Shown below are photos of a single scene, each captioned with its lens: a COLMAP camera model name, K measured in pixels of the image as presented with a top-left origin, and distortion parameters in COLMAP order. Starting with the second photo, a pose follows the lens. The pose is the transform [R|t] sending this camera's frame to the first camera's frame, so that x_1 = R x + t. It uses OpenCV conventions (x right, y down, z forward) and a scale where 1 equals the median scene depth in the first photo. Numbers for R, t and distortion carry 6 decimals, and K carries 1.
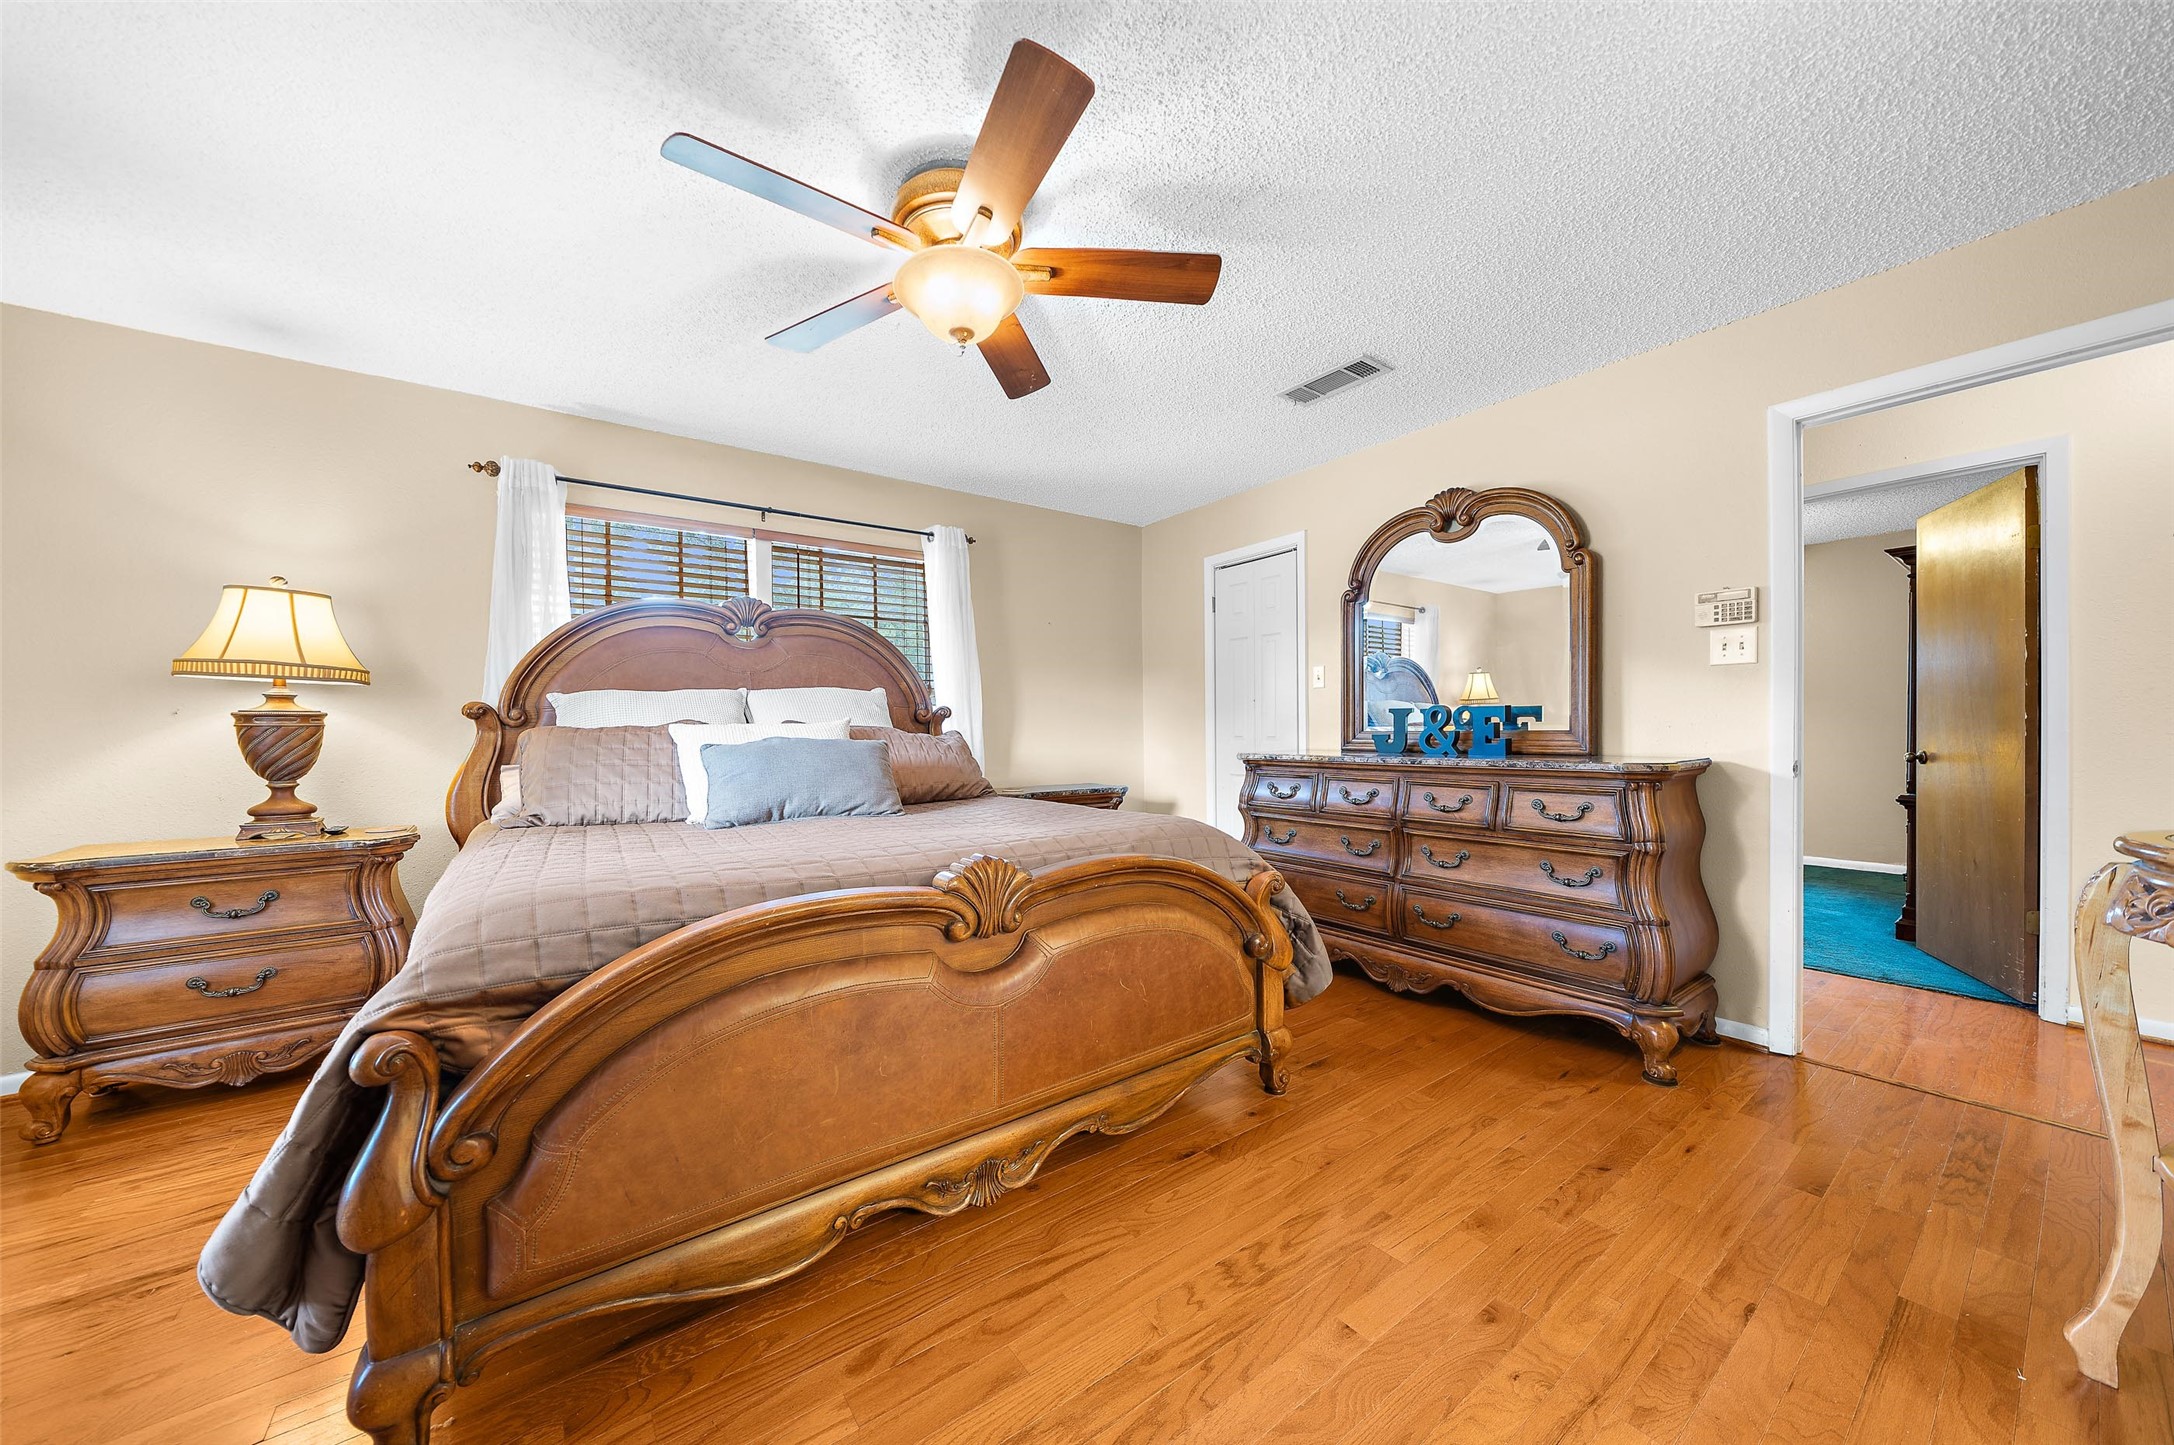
lens RADIAL K [[754.3, 0, 1078.4], [0, 754.3, 723.7], [0, 0, 1]] dist [0.001133, 0.000414]
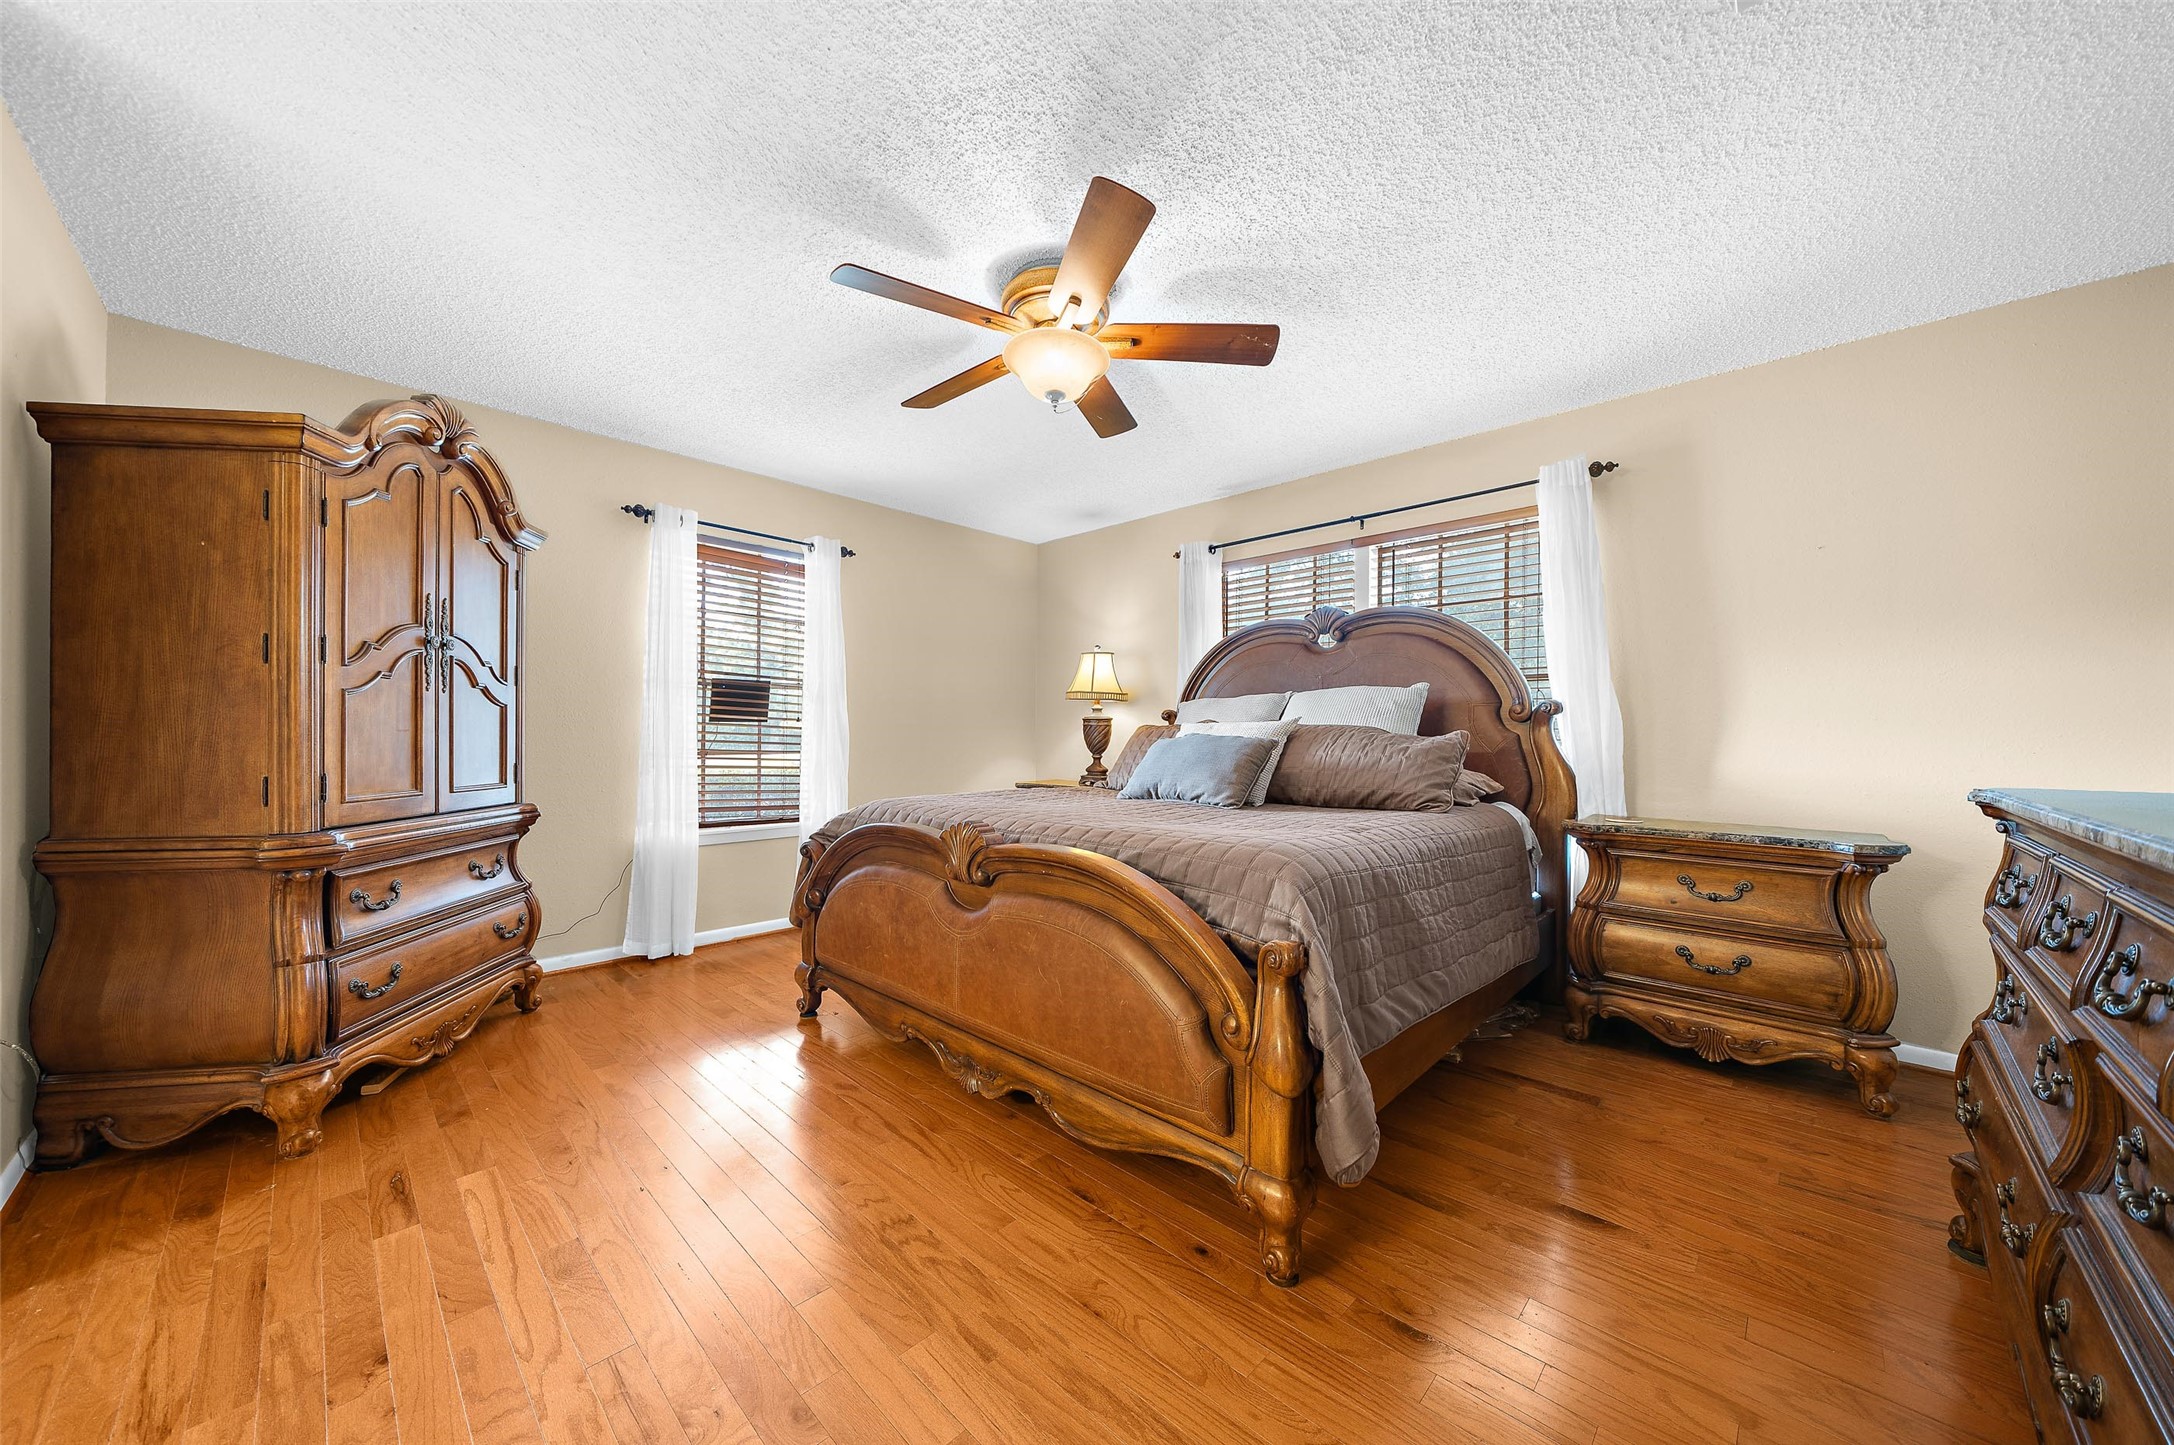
lens RADIAL K [[754.3, 0, 1078.2], [0, 754.3, 727.8], [0, 0, 1]] dist [0.001133, 0.000414]
pose [[0.169581, 0.001139, -0.985516, 0.779110], [-0.004967, 0.999988, 0.000301, 0.010002], [0.985504, 0.004844, 0.169584, 0.634337]]
